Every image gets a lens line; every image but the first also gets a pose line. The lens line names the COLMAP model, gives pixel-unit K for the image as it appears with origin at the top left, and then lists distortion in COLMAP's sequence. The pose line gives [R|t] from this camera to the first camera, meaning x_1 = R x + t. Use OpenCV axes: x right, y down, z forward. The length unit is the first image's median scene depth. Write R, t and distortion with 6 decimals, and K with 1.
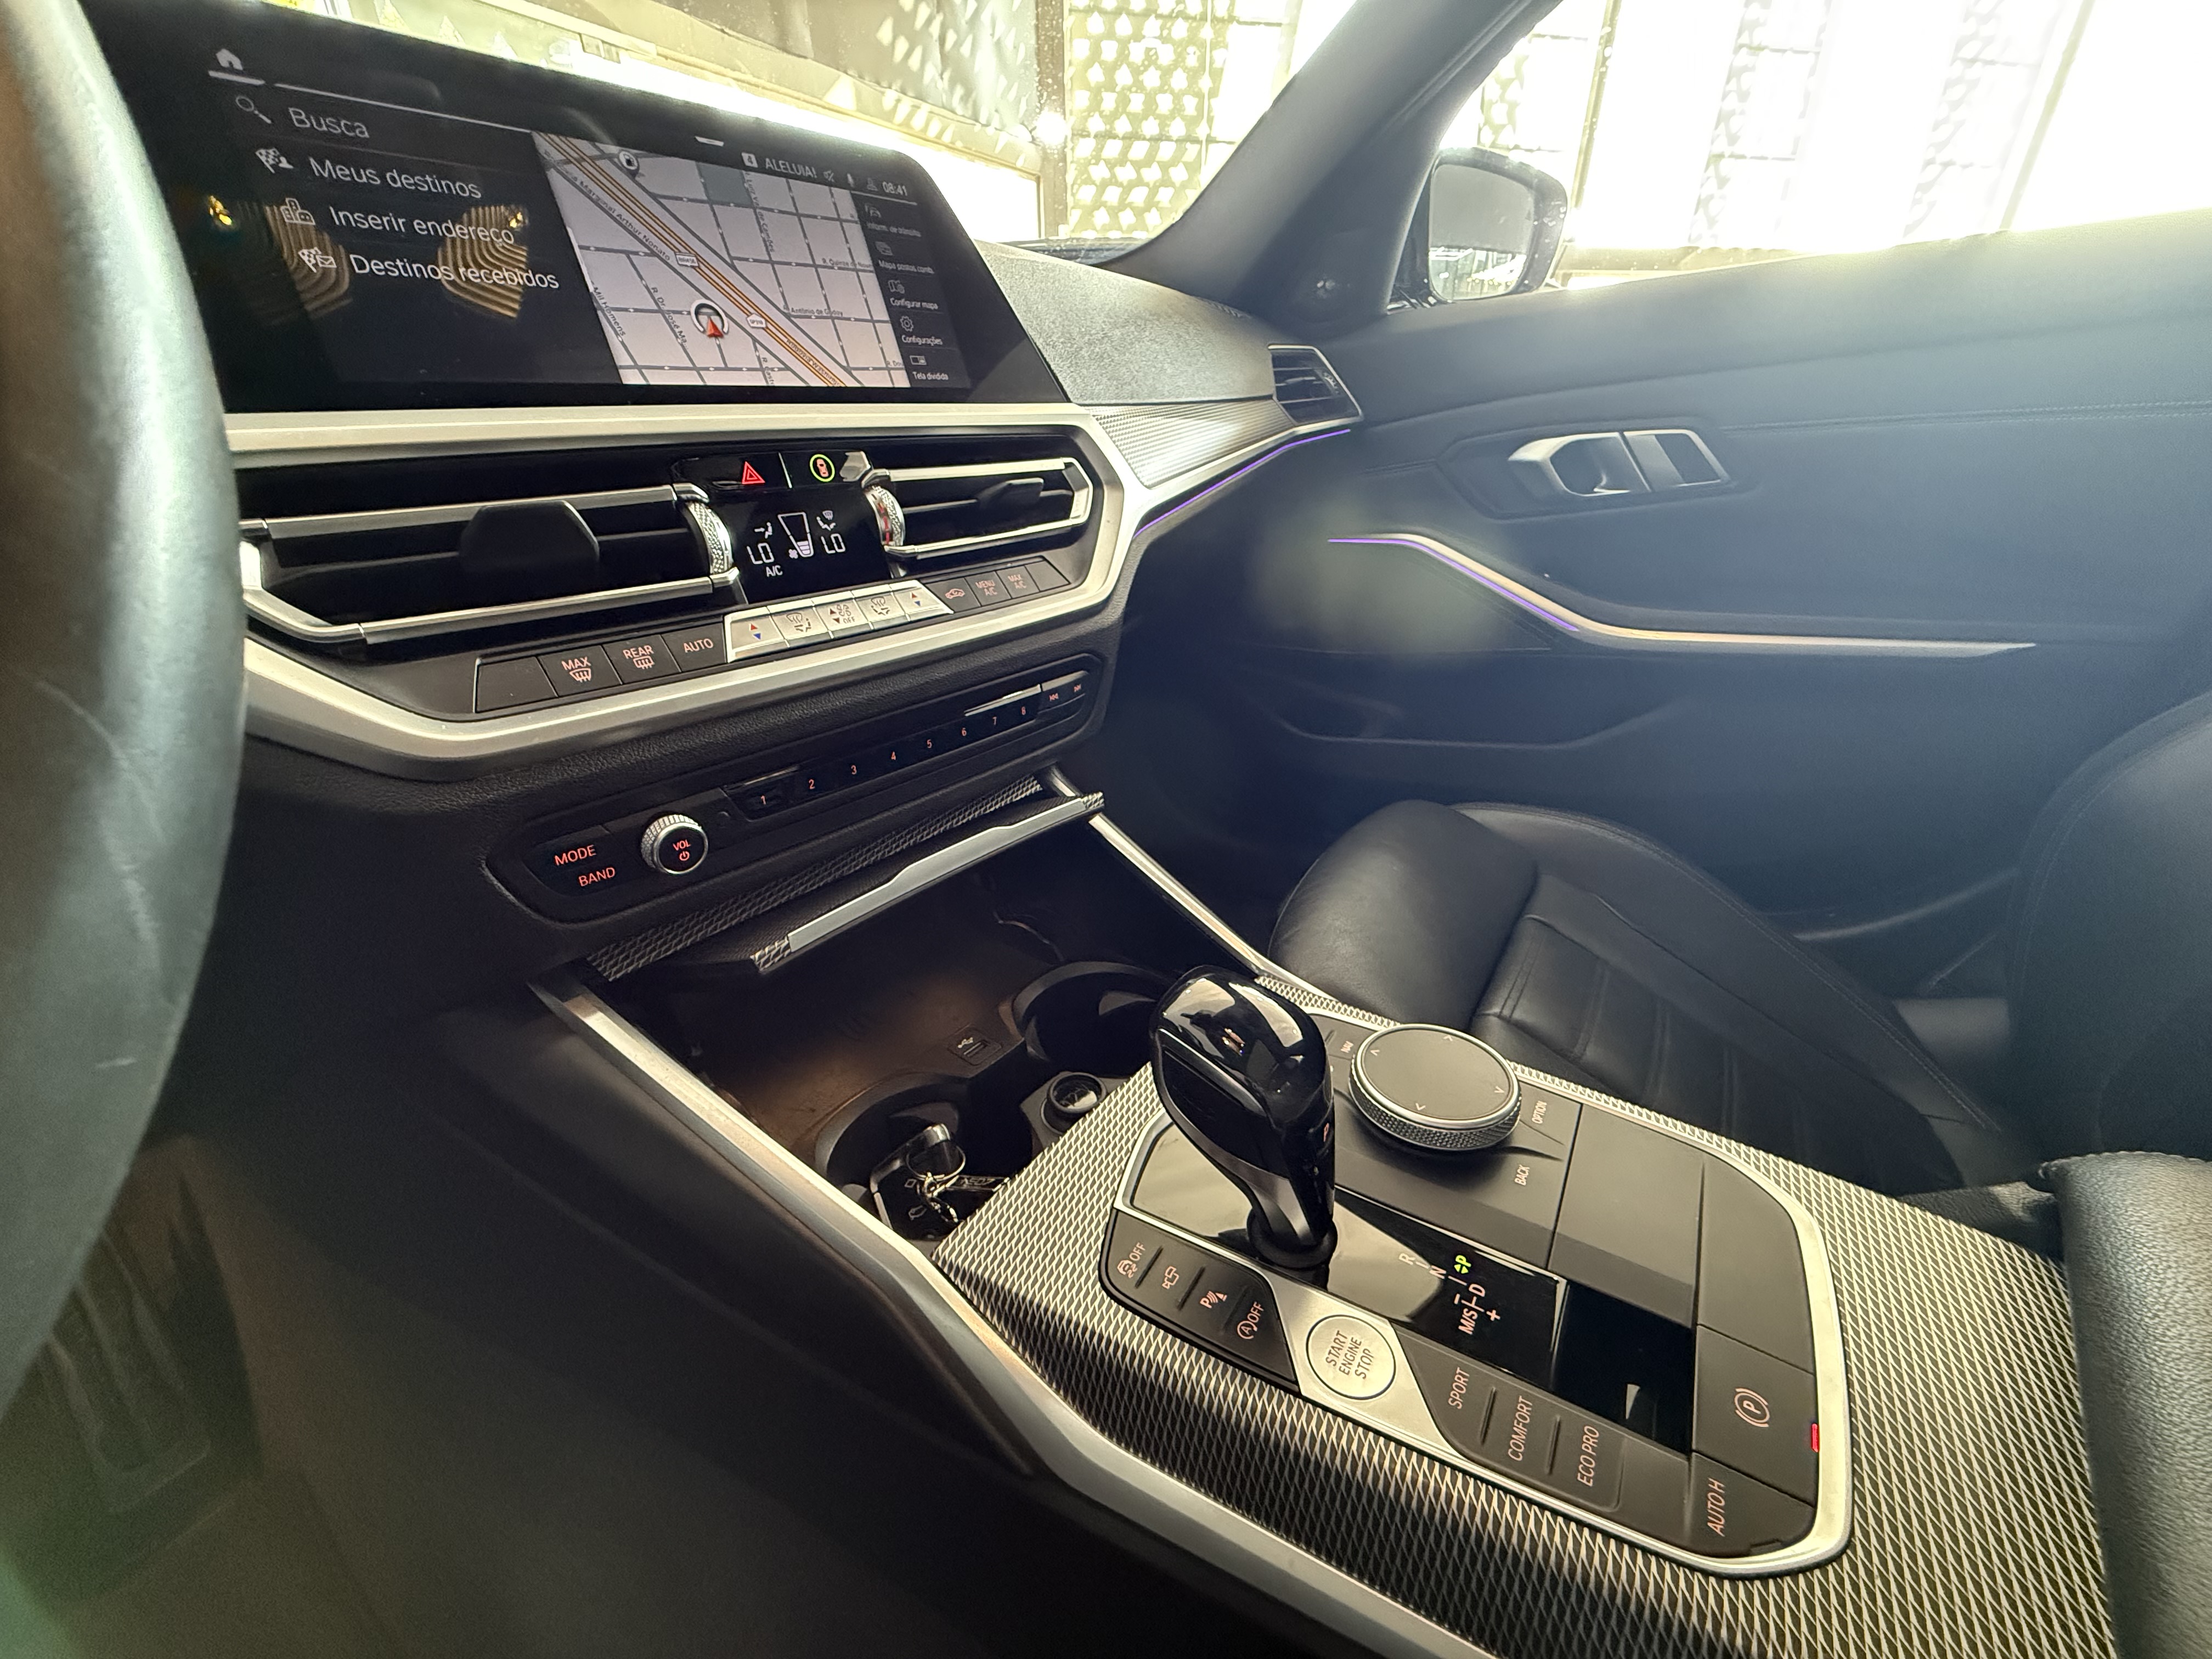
lens RADIAL K [[887.8, 0, 1108.9], [0, 887.8, 823.7], [0, 0, 1]] dist [-0.001391, -0.000255]
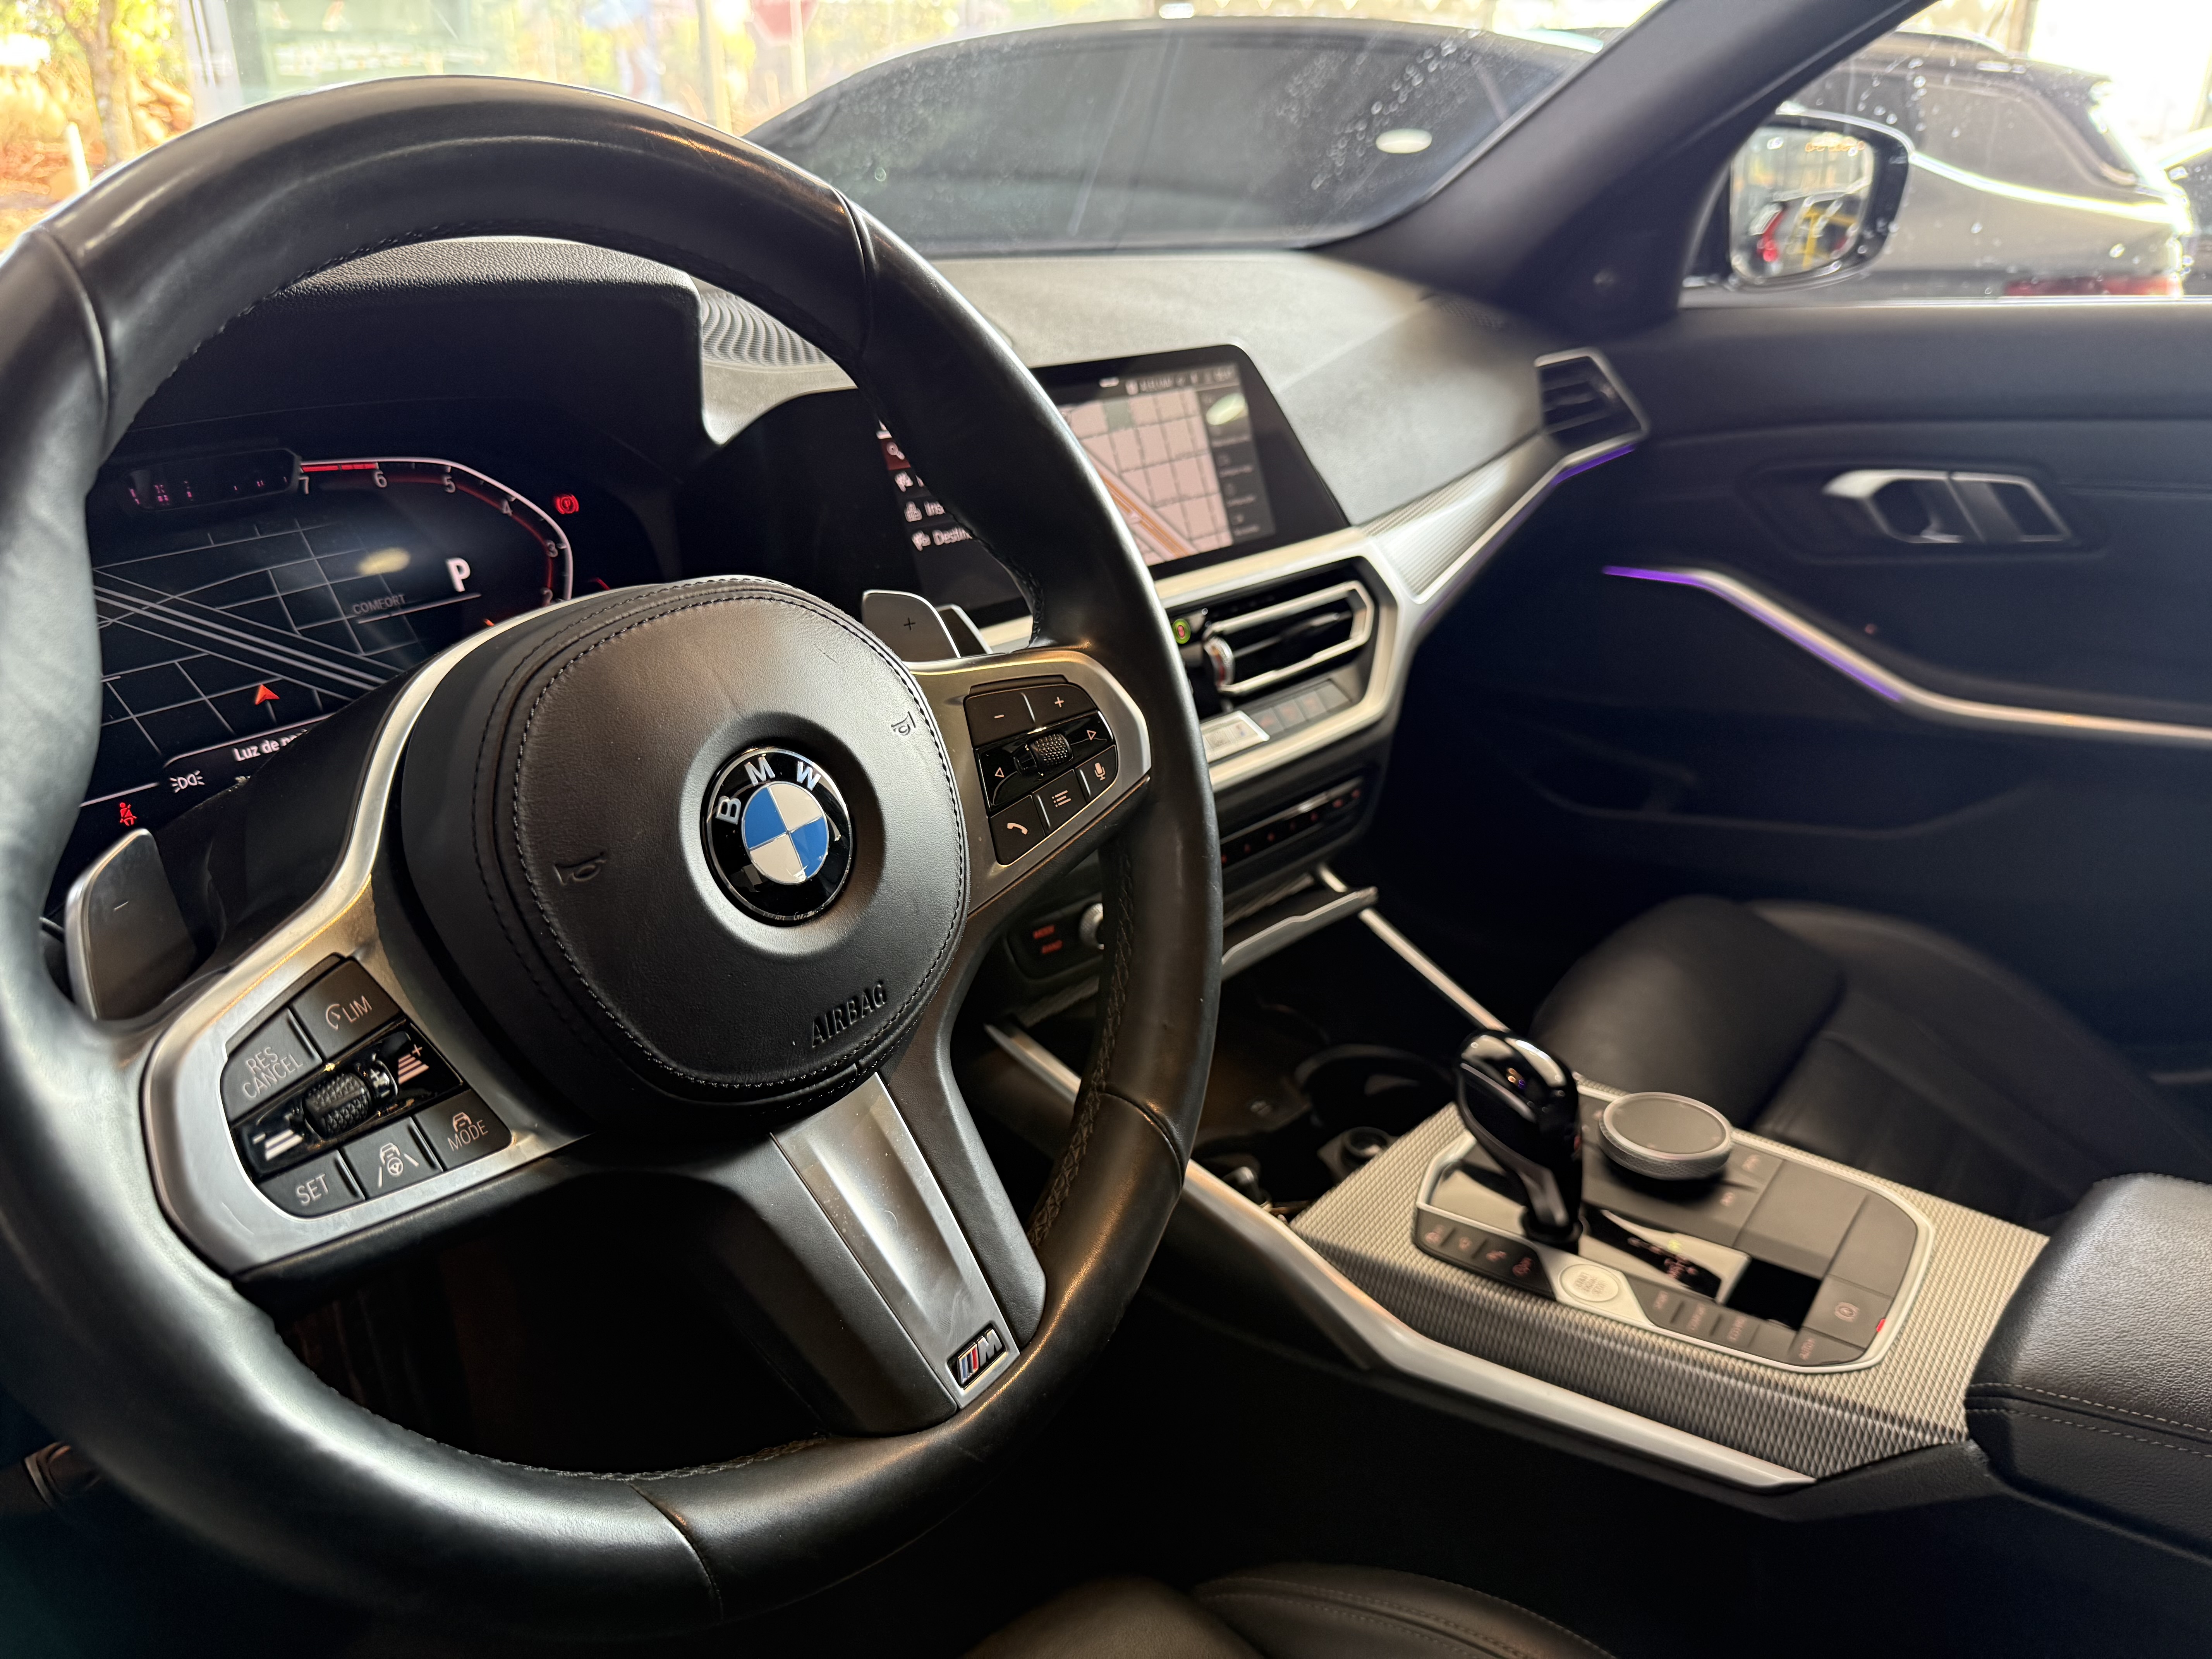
lens RADIAL K [[1580.9, 0, 1106.0], [0, 1580.9, 829.5], [0, 0, 1]] dist [0.076356, -0.088800]
pose [[0.997570, 0.030195, -0.062781, -0.259811], [-0.032626, 0.998743, -0.038064, -0.028194], [0.061553, 0.040020, 0.997301, -1.152755]]
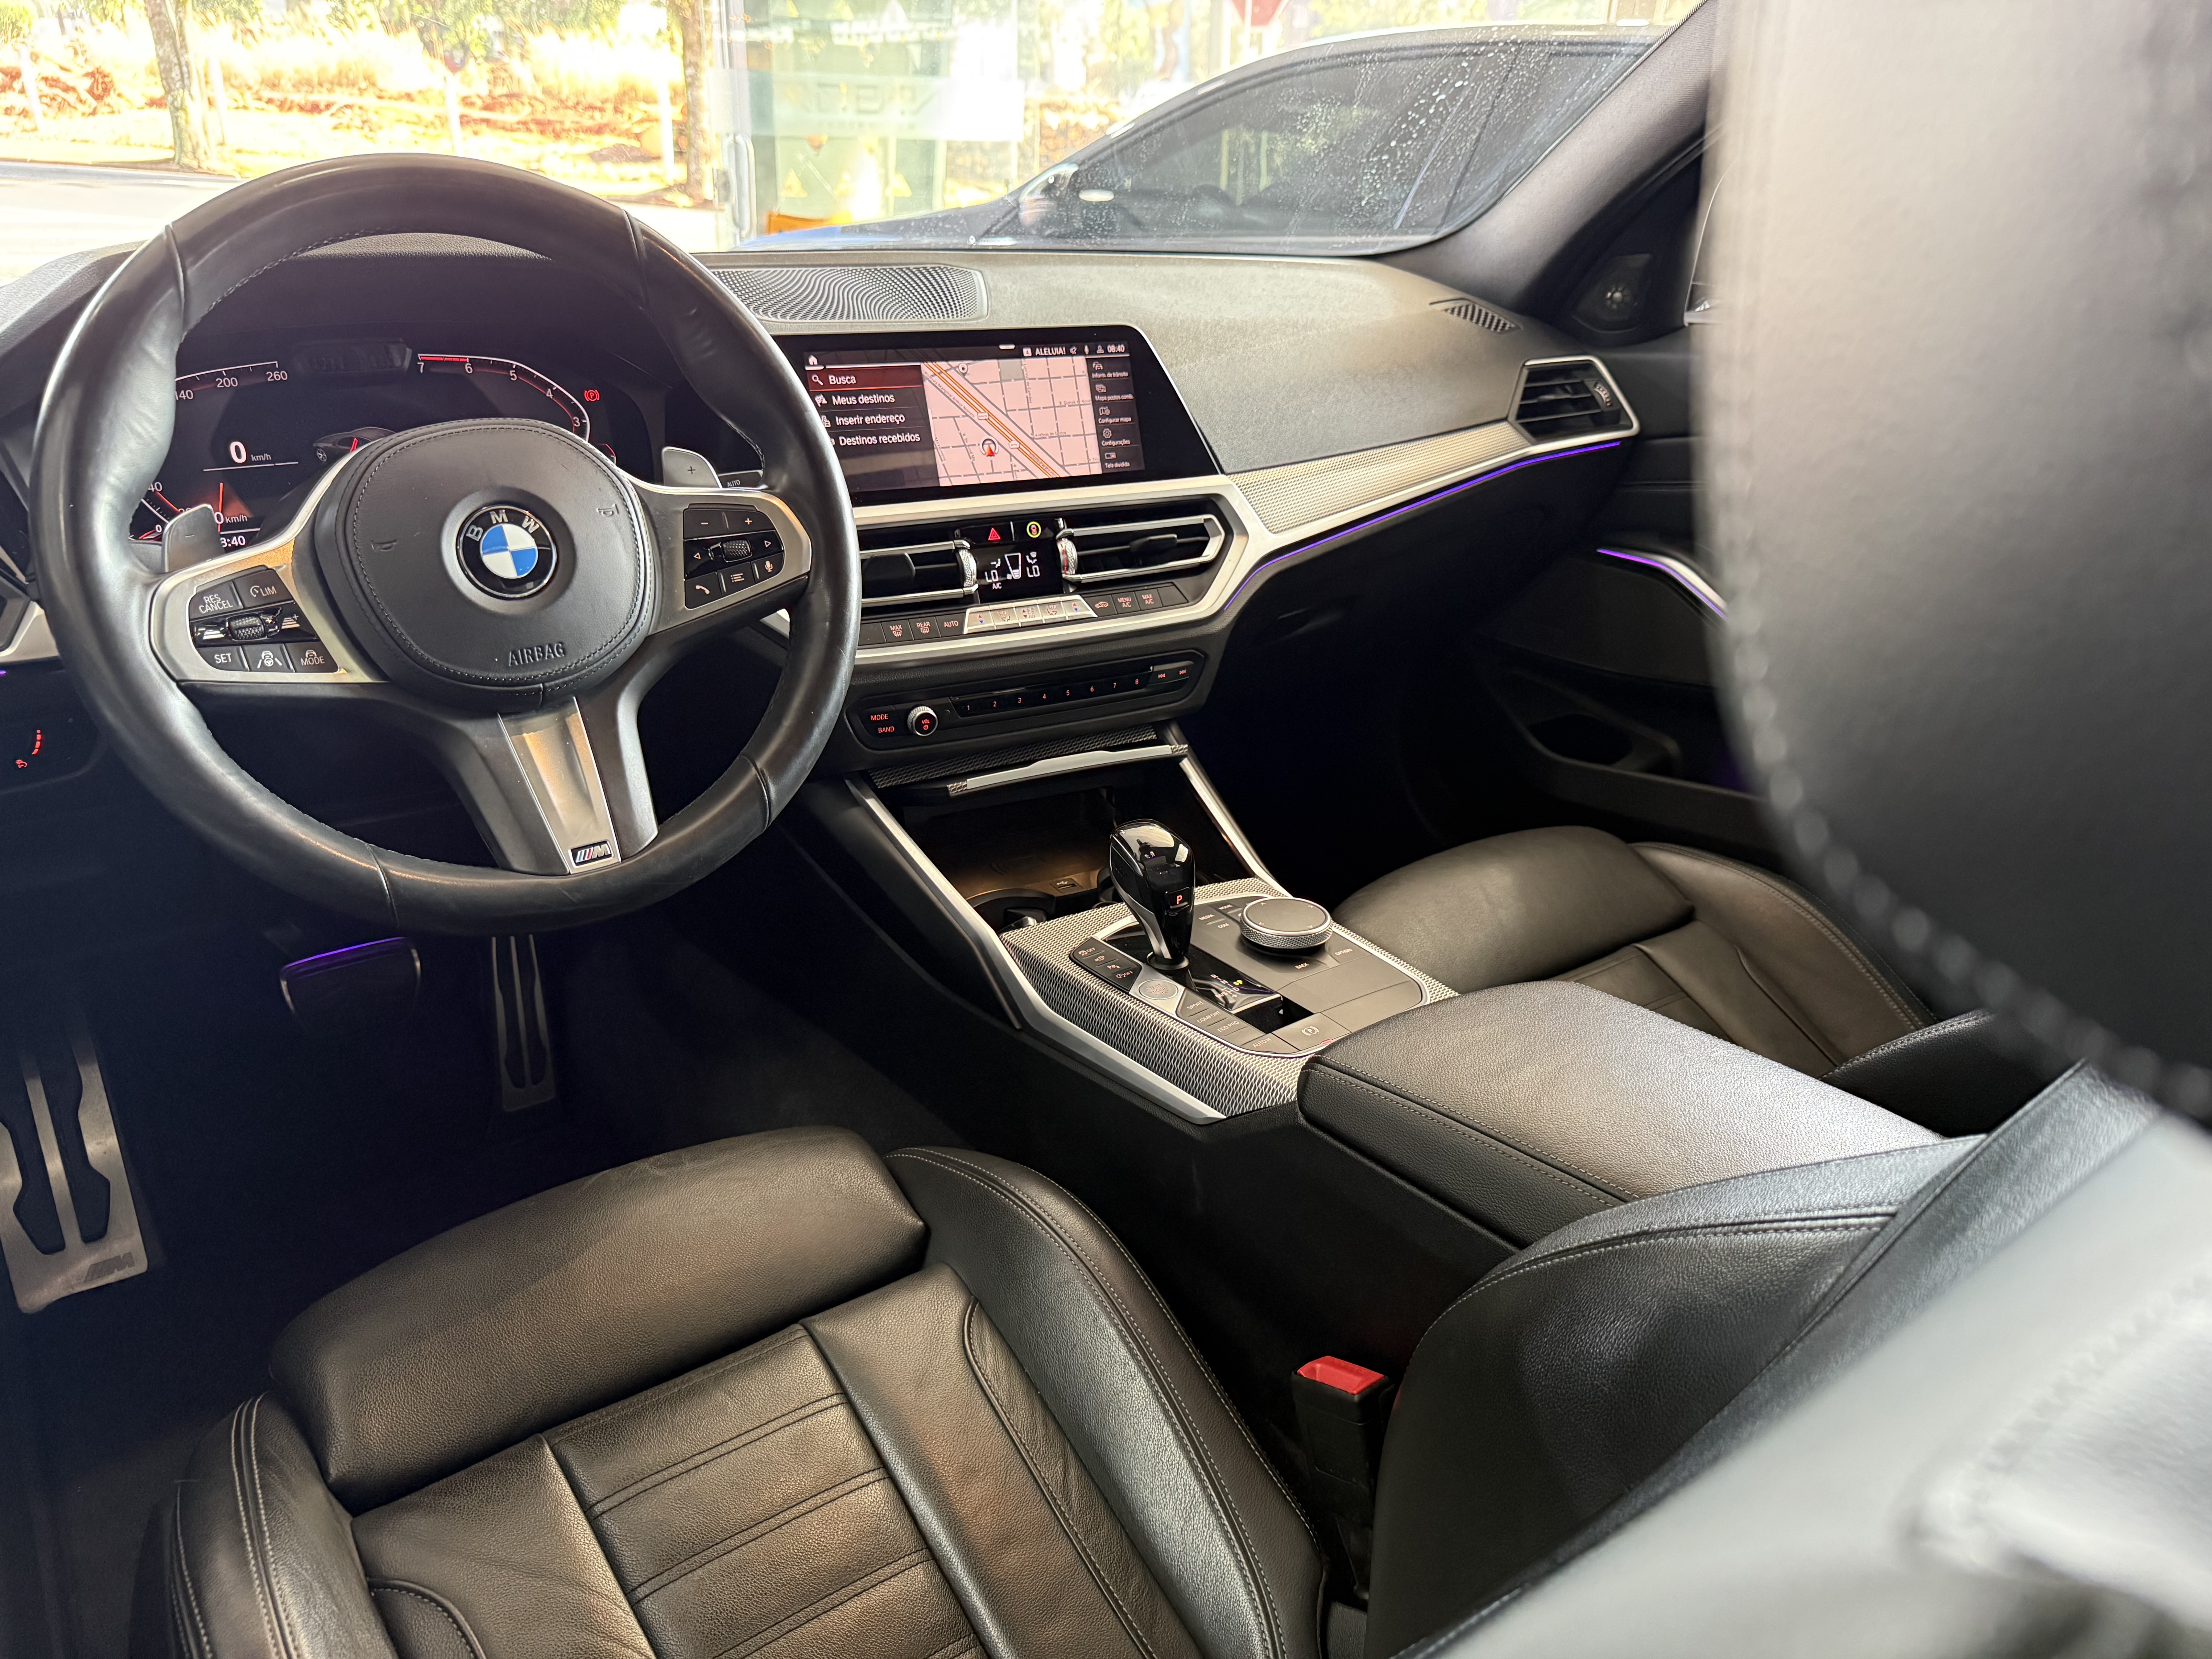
lens RADIAL K [[1580.9, 0, 1106.0], [0, 1580.9, 829.5], [0, 0, 1]] dist [0.076356, -0.088800]
pose [[0.933427, 0.171162, -0.315305, 0.839492], [-0.180187, 0.983632, 0.000536, 0.146163], [0.310236, 0.056314, 0.948990, -1.769930]]
